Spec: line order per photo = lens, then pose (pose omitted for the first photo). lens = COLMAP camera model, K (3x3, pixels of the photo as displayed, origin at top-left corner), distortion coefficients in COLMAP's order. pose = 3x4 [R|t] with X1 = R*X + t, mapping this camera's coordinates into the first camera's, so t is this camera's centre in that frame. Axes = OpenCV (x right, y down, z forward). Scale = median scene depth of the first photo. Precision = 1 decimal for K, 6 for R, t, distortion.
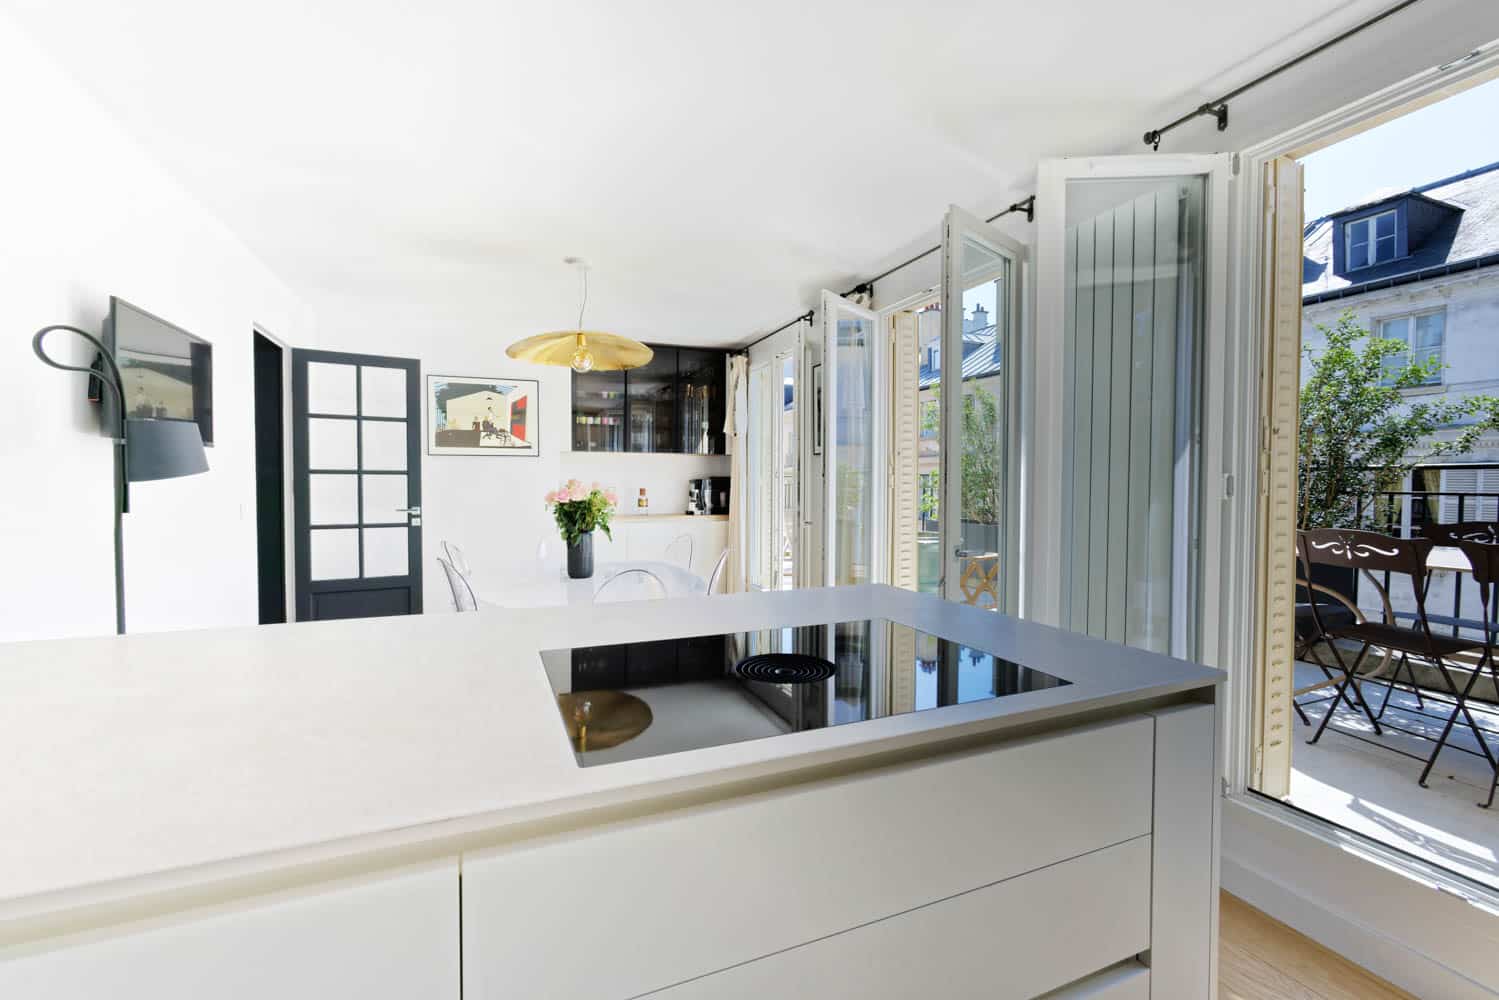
lens RADIAL K [[613.9, 0, 749.5], [0, 613.9, 500.0], [0, 0, 1]] dist [-0.000359, -0.000029]
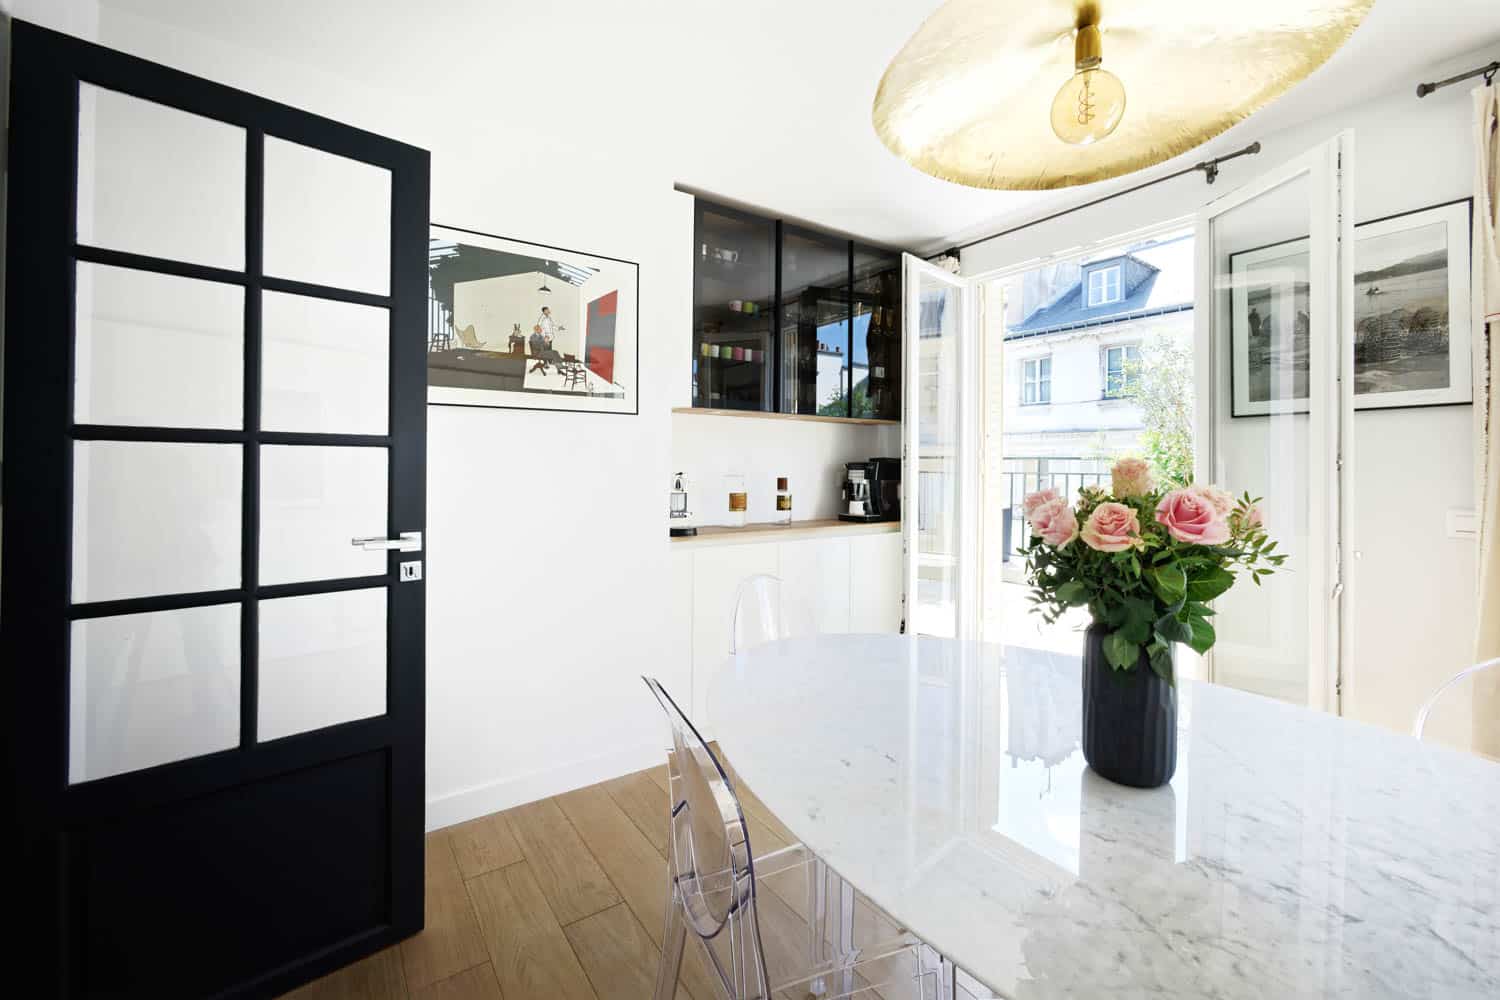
lens RADIAL K [[604.9, 0, 752.0], [0, 604.9, 466.6], [0, 0, 1]] dist [0.001659, 0.000287]
pose [[0.972079, 0.005513, 0.234588, -0.380705], [0.000225, 0.999702, -0.024426, -0.018140], [-0.234653, 0.023797, 0.971788, 0.520818]]
